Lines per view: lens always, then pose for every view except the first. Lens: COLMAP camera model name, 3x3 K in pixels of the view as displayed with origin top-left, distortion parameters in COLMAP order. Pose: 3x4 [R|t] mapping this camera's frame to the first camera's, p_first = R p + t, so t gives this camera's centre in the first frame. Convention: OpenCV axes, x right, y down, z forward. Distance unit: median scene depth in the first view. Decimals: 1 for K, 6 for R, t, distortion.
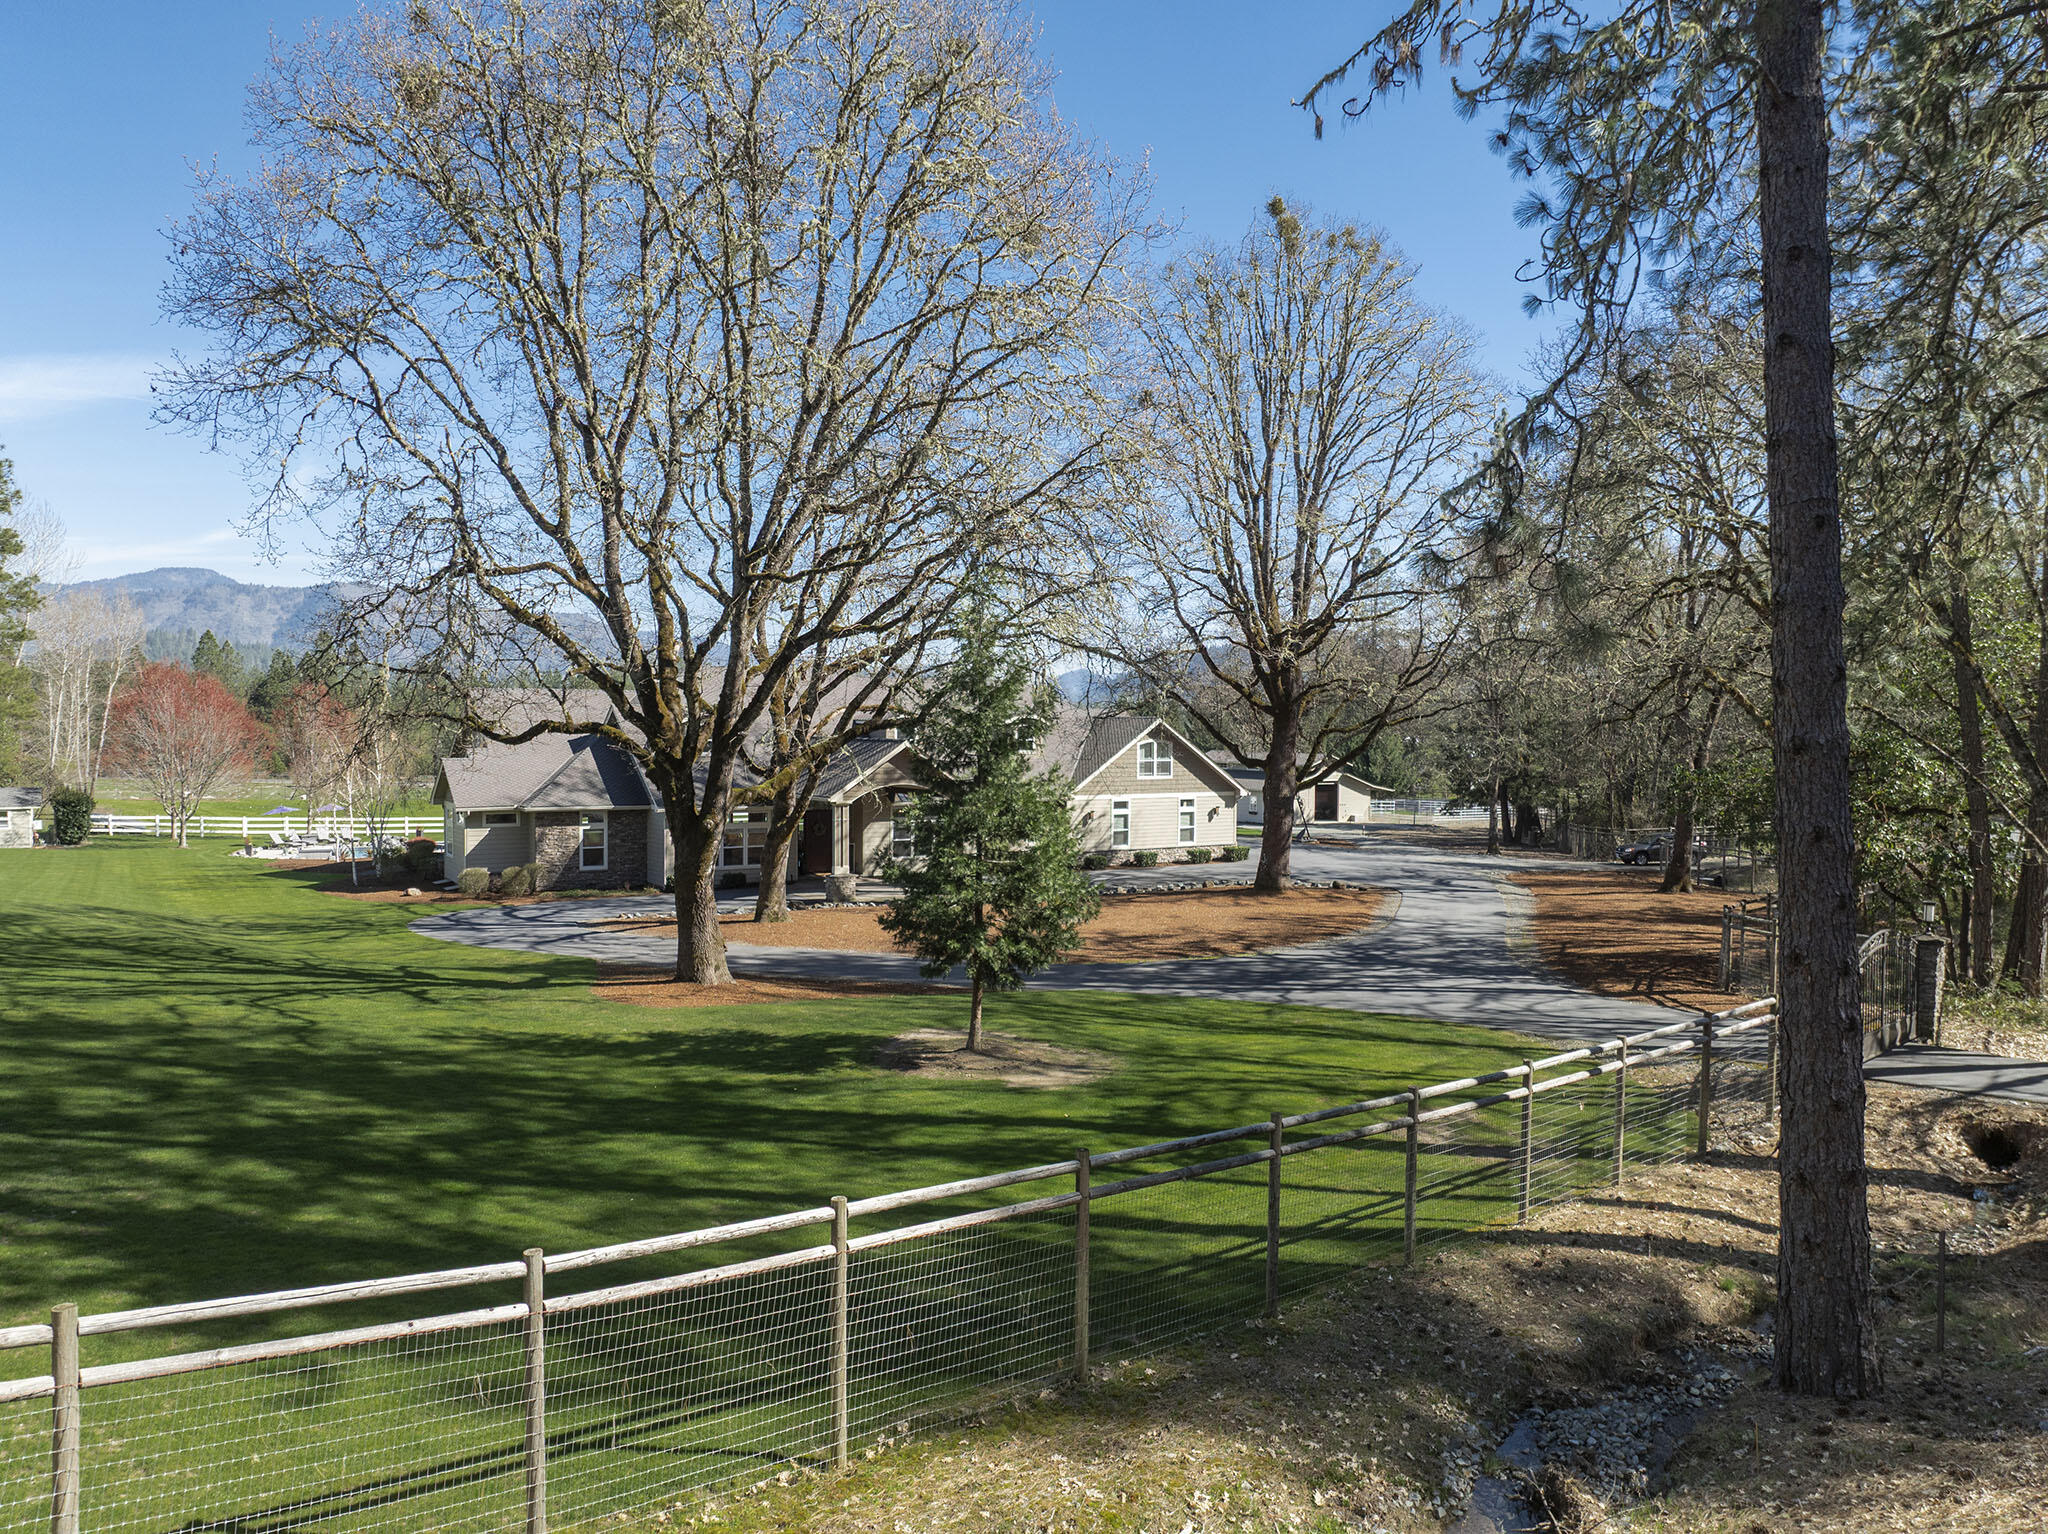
lens RADIAL K [[1417.0, 0, 1024.0], [0, 1417.0, 767.0], [0, 0, 1]] dist [-0.026808, -0.034150]
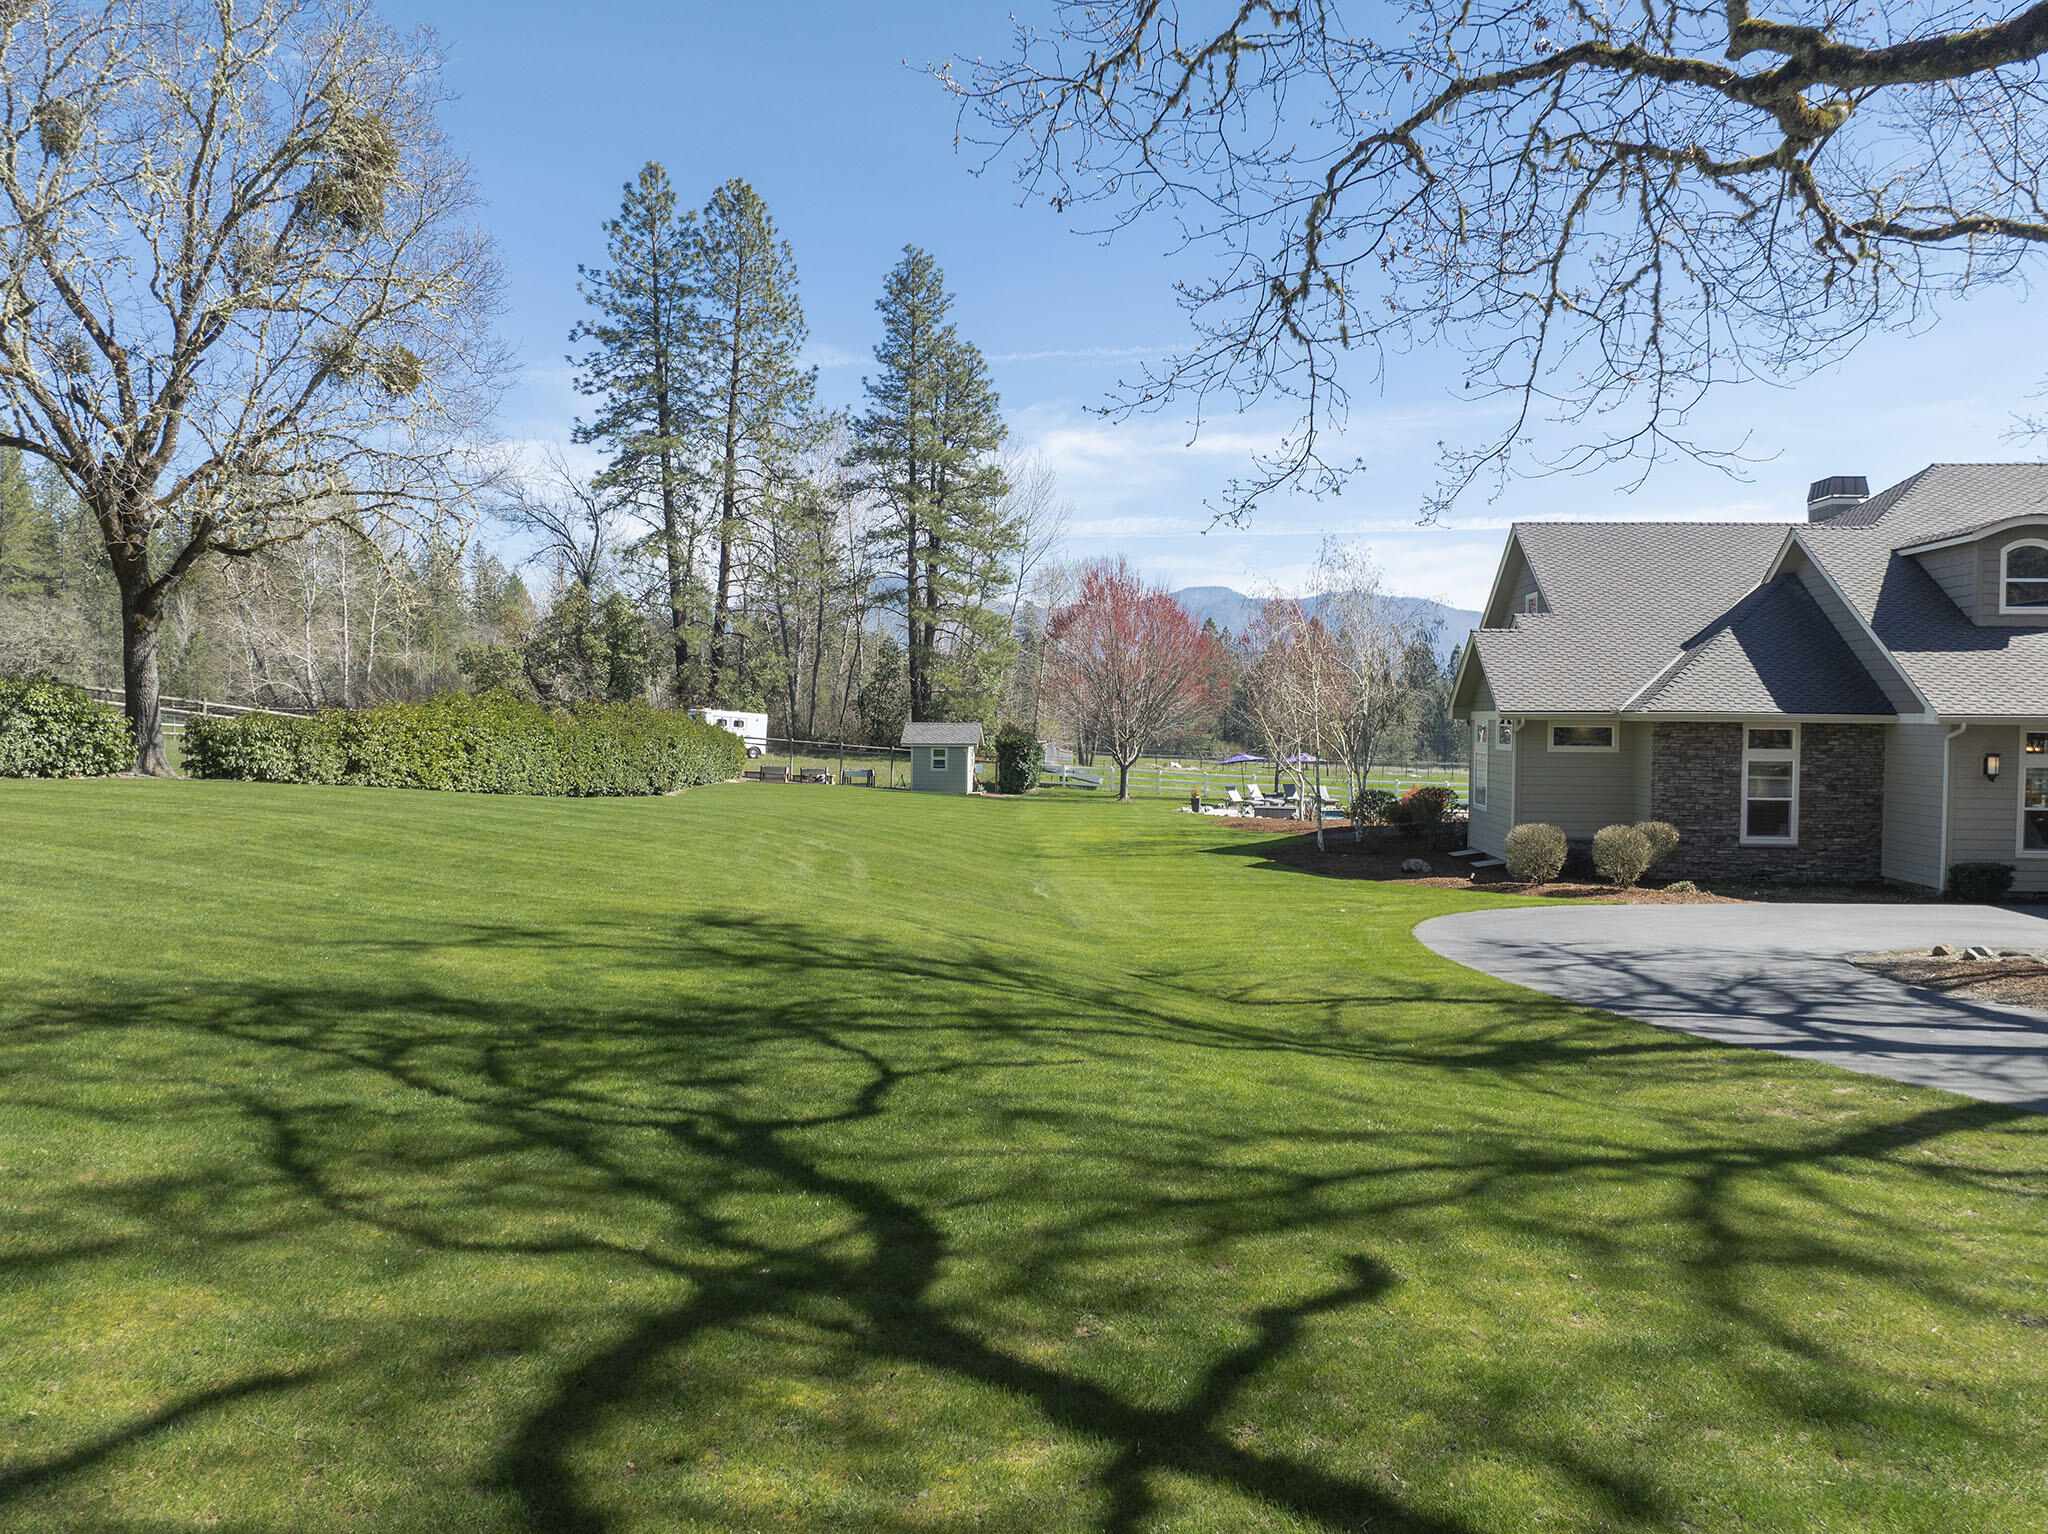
lens RADIAL K [[1417.0, 0, 1024.0], [0, 1417.0, 767.0], [0, 0, 1]] dist [-0.026808, -0.034150]
pose [[0.785162, 0.017688, -0.619038, -0.171811], [-0.015014, 0.999842, 0.009526, 0.037527], [0.619109, 0.001815, 0.785303, 0.378700]]
